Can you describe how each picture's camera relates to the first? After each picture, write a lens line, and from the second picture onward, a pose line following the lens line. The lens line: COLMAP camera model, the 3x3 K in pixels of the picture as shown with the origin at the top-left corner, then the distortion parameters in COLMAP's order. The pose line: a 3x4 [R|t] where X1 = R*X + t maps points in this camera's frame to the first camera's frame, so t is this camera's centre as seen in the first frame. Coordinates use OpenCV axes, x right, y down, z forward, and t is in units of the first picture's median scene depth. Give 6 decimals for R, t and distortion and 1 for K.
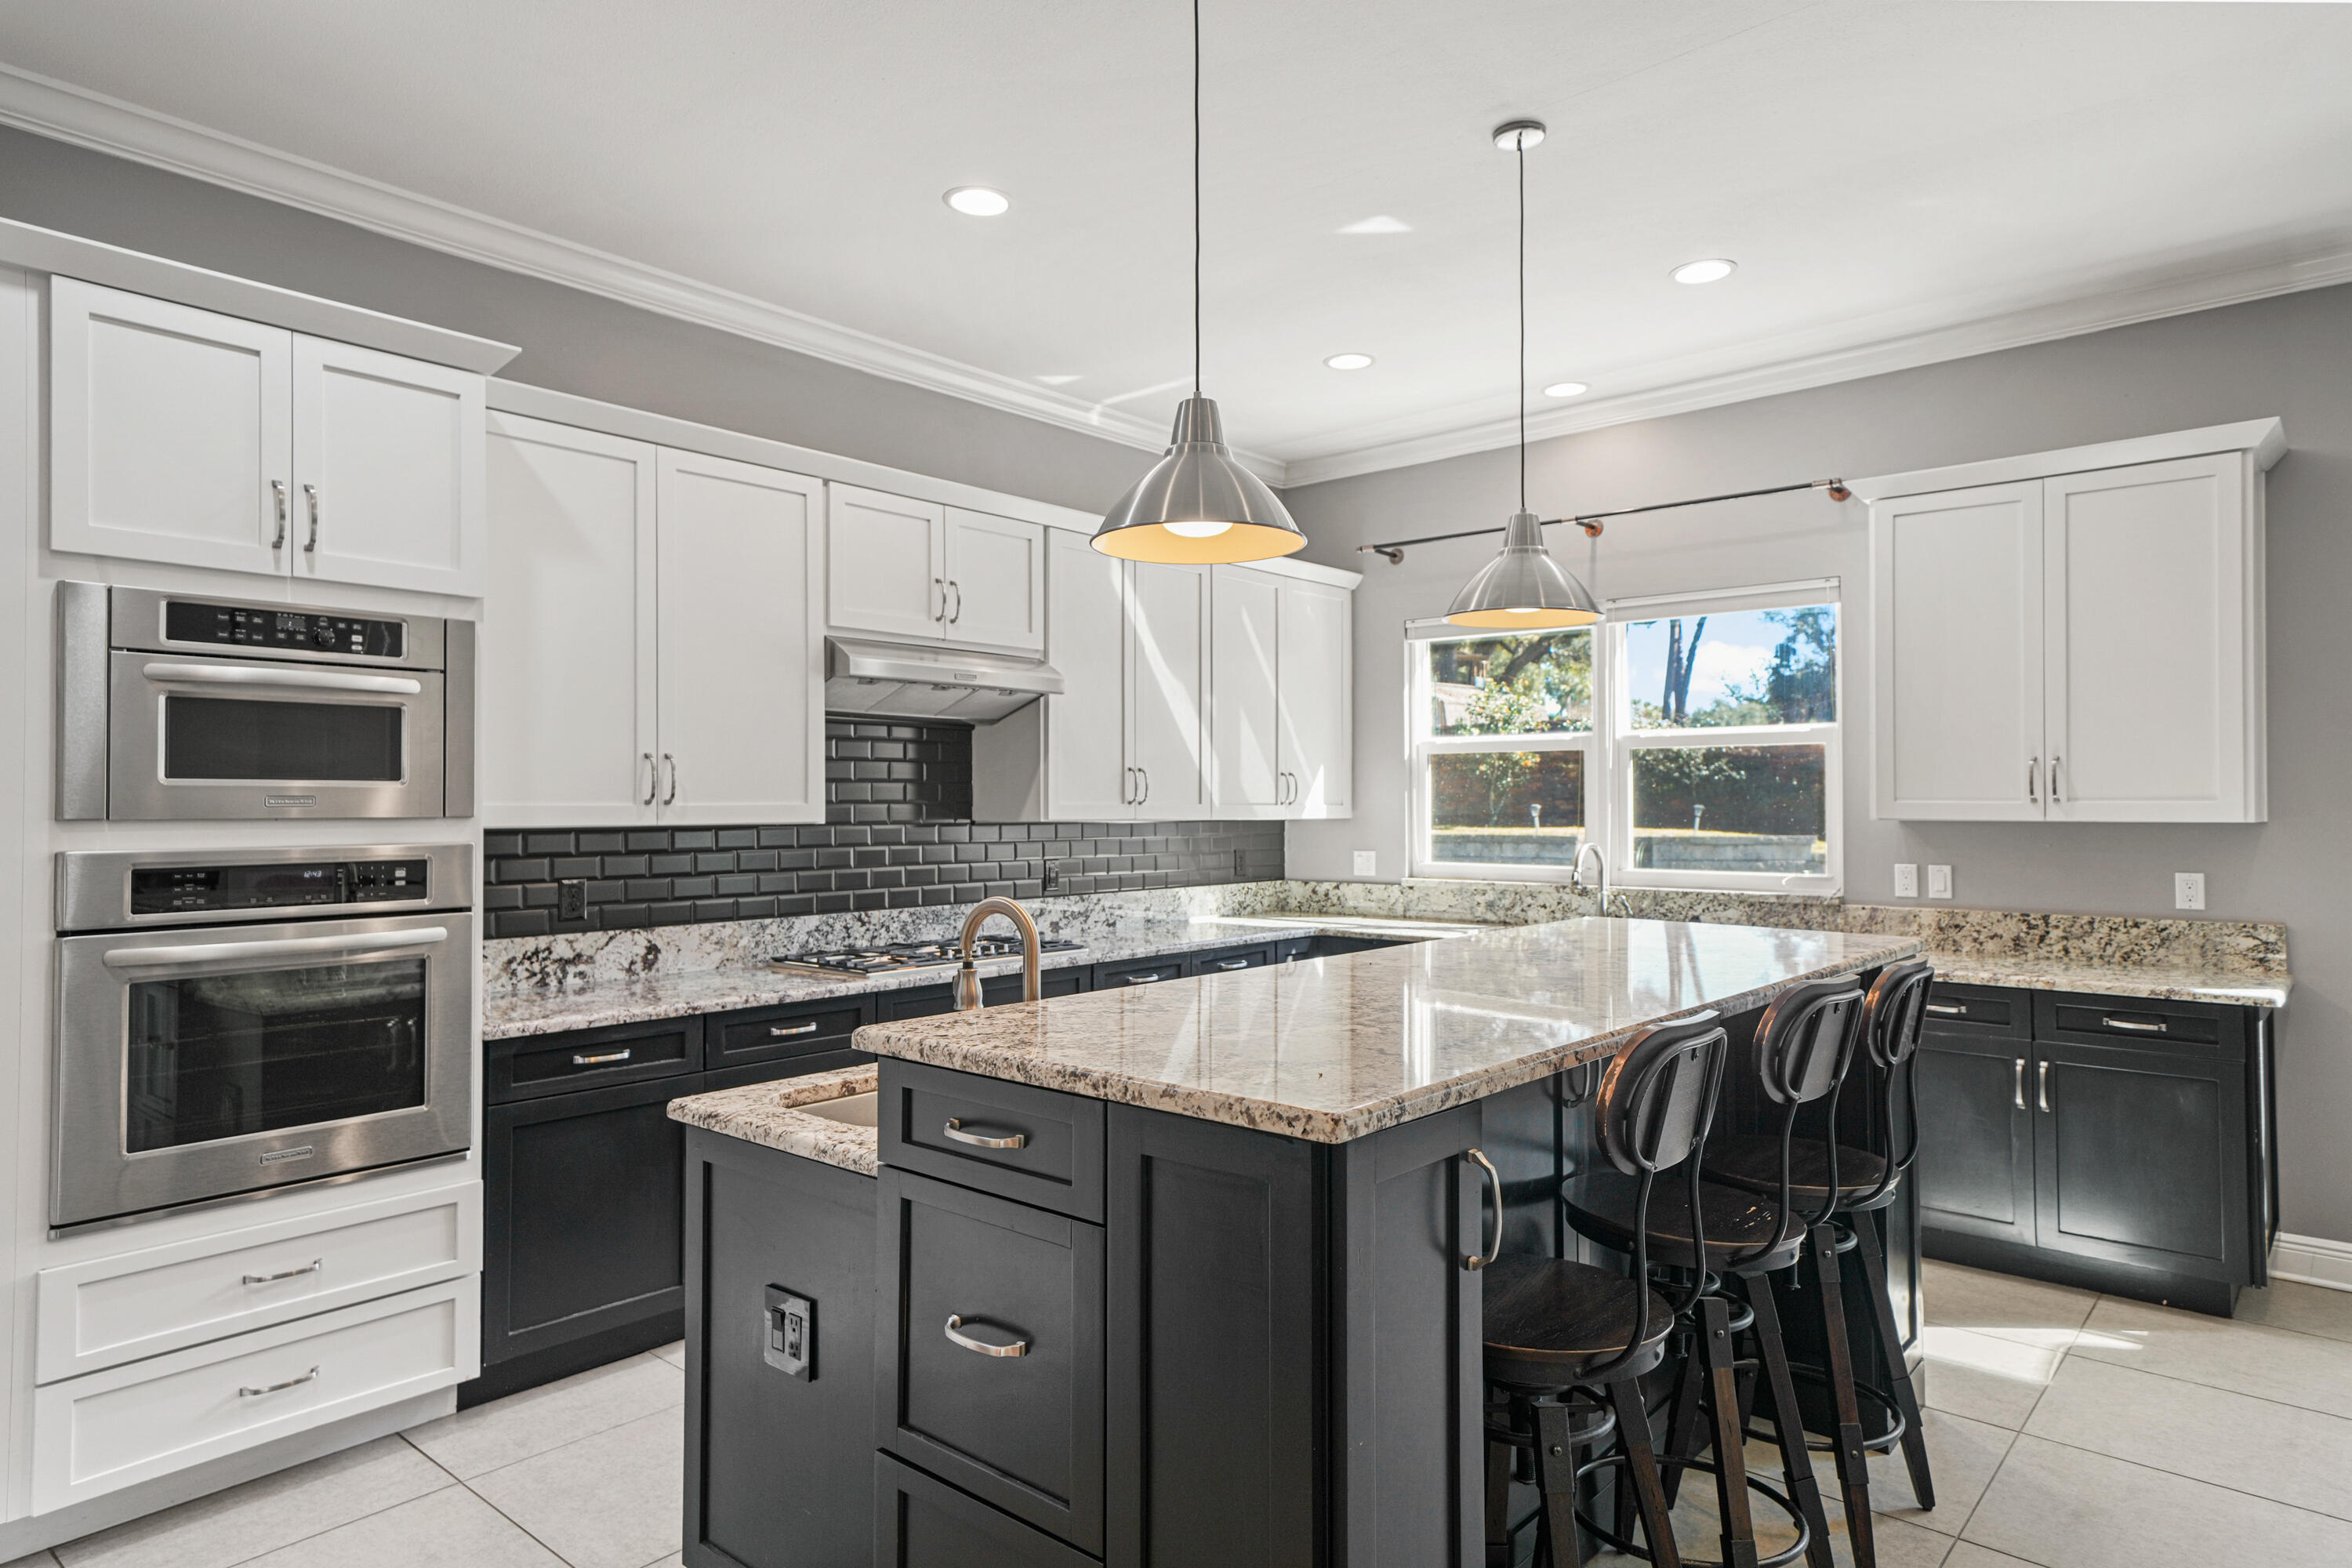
lens RADIAL K [[1402.0, 0, 1176.6], [0, 1402.0, 781.8], [0, 0, 1]] dist [0.029257, -0.000710]
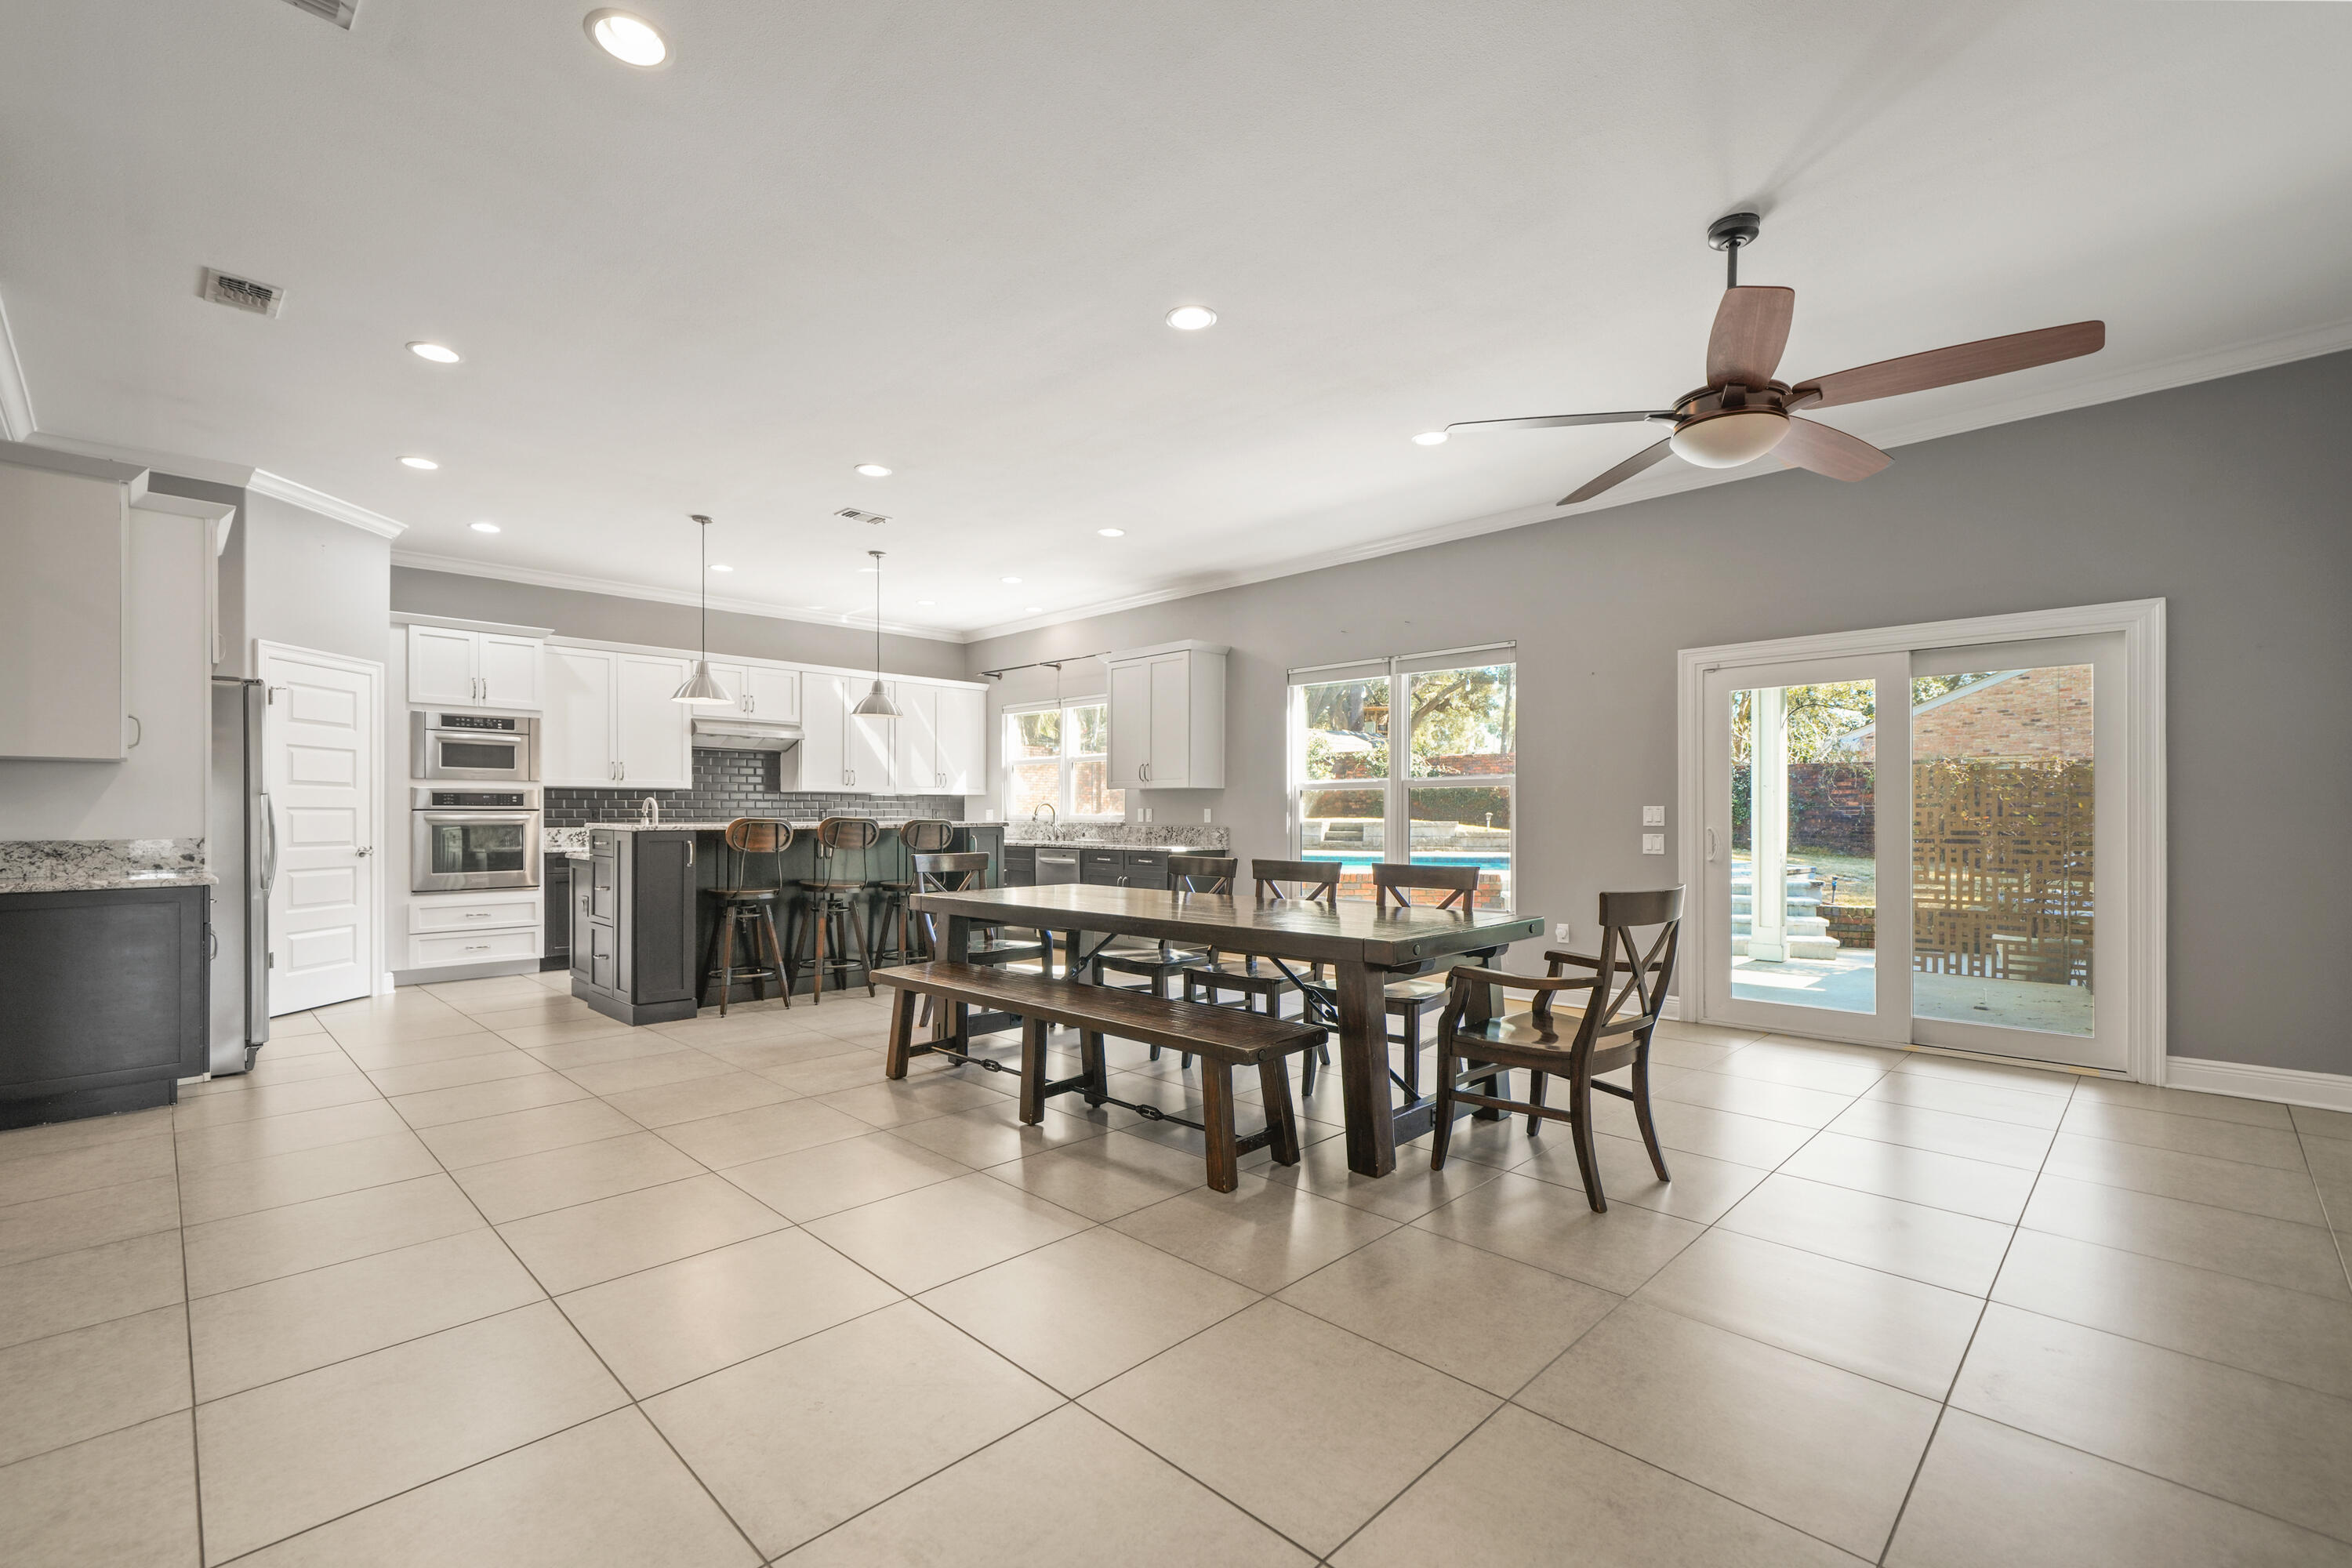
lens RADIAL K [[1024.3, 0, 1177.0], [0, 1024.3, 820.5], [0, 0, 1]] dist [-0.001382, -0.000324]
pose [[0.997592, 0.003464, -0.069274, 0.848917], [-0.001933, 0.999752, 0.022165, 0.047448], [0.069334, -0.021977, 0.997351, -0.925947]]
